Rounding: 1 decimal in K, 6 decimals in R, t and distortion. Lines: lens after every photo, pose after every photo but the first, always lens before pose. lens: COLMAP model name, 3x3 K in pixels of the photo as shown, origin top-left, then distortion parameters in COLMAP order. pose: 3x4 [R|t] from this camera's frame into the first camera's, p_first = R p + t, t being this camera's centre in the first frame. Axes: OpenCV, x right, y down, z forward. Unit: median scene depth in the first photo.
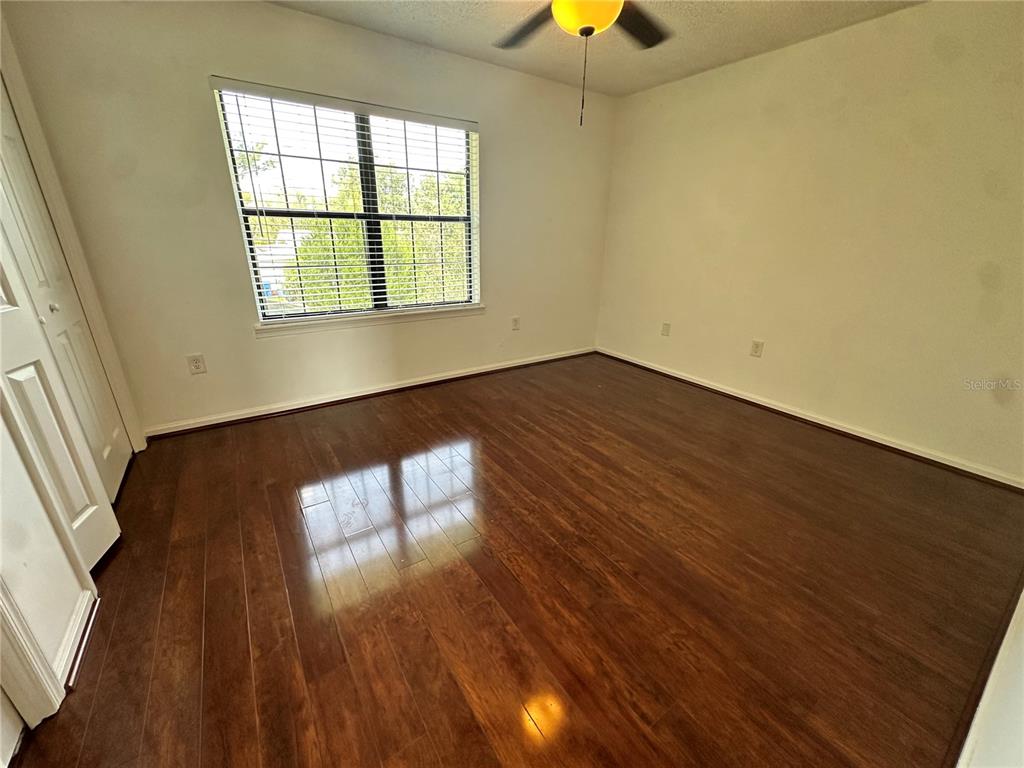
lens RADIAL K [[408.9, 0, 512.9], [0, 408.9, 384.6], [0, 0, 1]] dist [-0.002311, 0.000888]
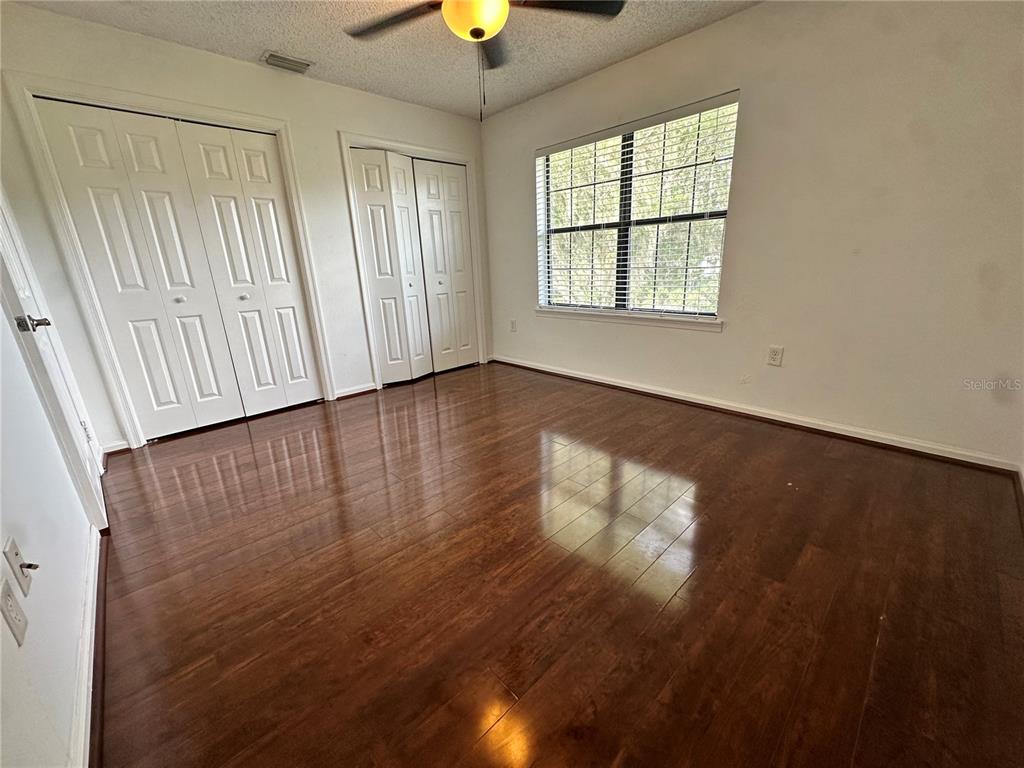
lens RADIAL K [[408.9, 0, 512.9], [0, 408.9, 384.6], [0, 0, 1]] dist [-0.002311, 0.000888]
pose [[0.165695, 0.263660, -0.950278, 0.769416], [-0.305343, 0.929963, 0.204782, -0.144902], [0.937716, 0.256229, 0.234596, 0.576210]]
